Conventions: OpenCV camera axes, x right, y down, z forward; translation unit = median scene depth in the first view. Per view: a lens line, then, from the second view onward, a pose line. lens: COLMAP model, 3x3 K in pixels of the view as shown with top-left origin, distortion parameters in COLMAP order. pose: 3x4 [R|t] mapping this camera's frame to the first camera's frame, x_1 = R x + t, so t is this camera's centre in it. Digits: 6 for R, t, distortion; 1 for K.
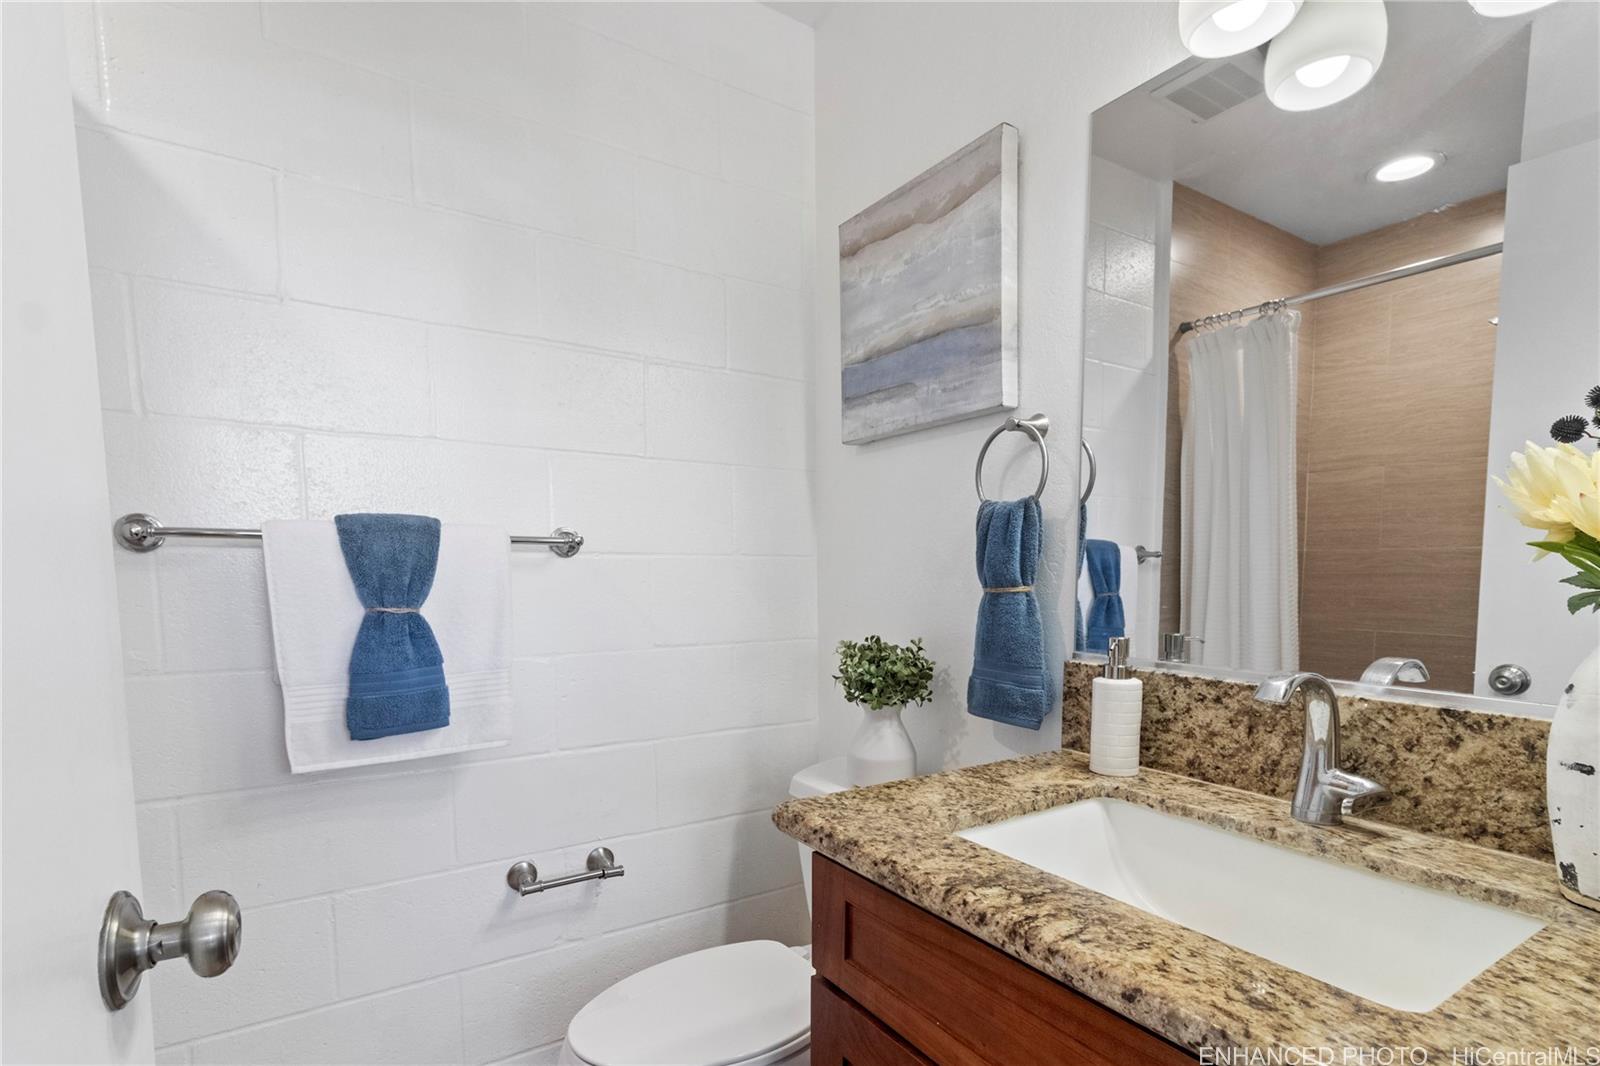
lens RADIAL K [[767.8, 0, 805.2], [0, 767.8, 629.2], [0, 0, 1]] dist [0.008206, -0.000158]
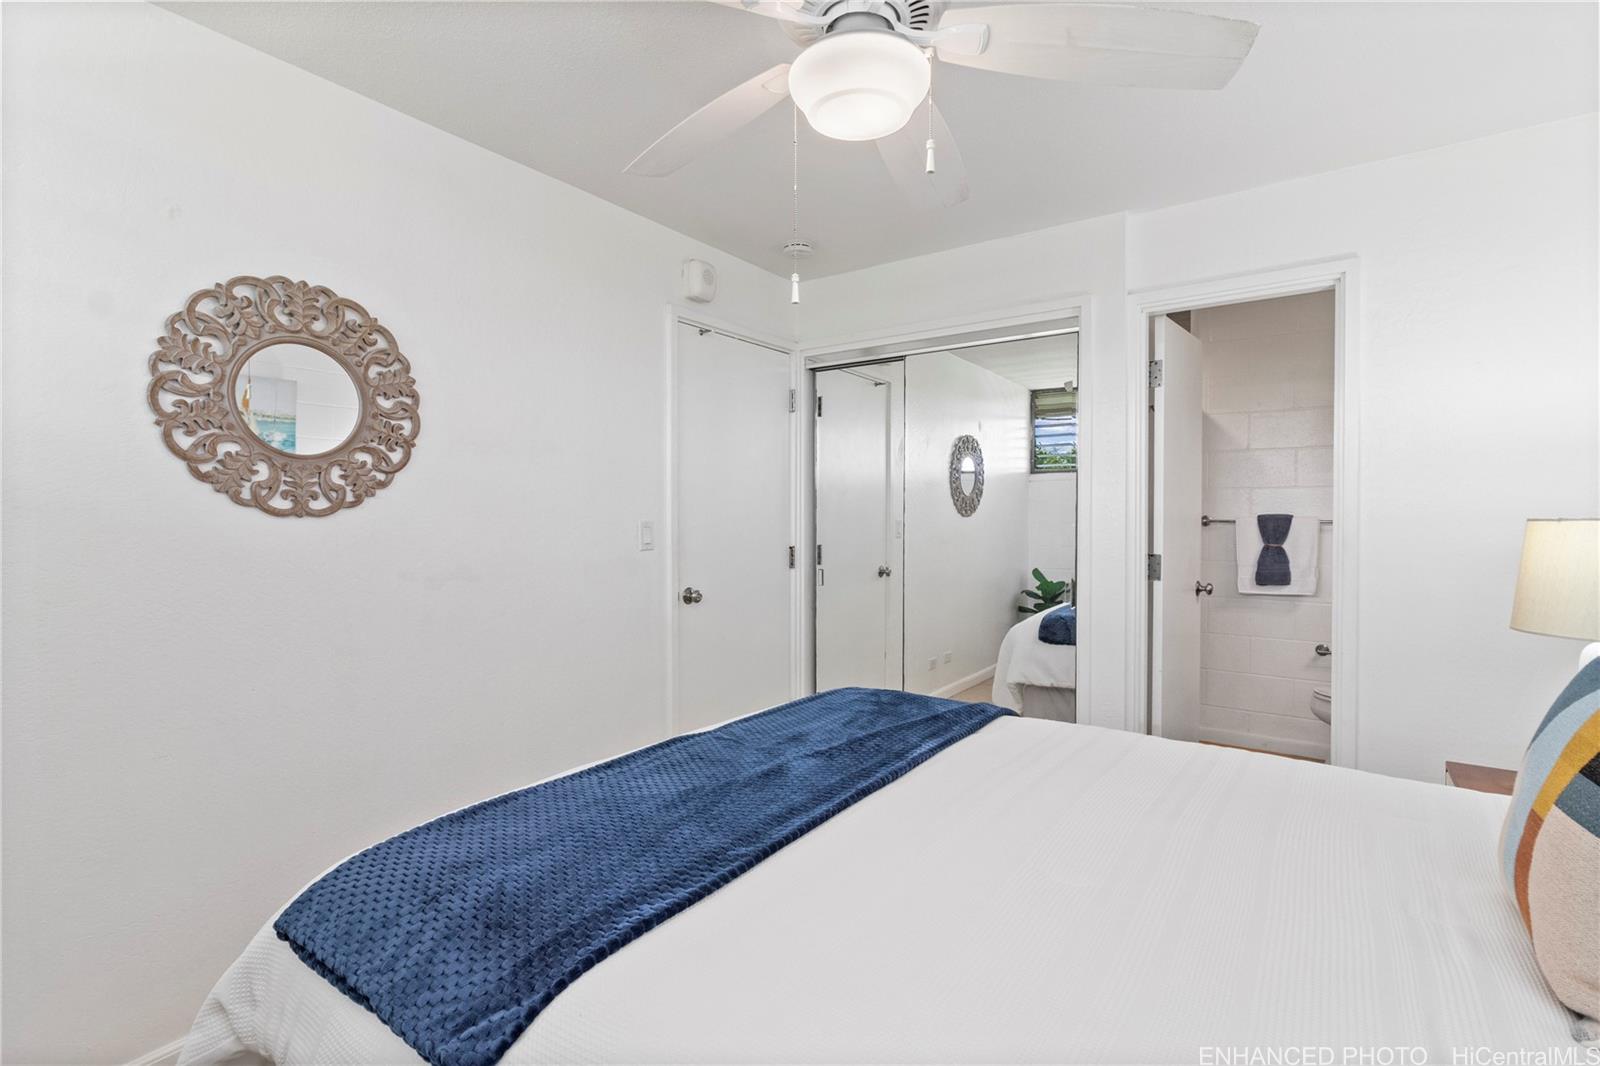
lens RADIAL K [[767.8, 0, 800.7], [0, 767.8, 527.9], [0, 0, 1]] dist [0.008206, -0.000158]
pose [[0.361506, 0.024137, -0.932057, 1.678351], [-0.079210, 0.996846, -0.004907, 0.073764], [0.928999, 0.075602, 0.362278, -1.915048]]
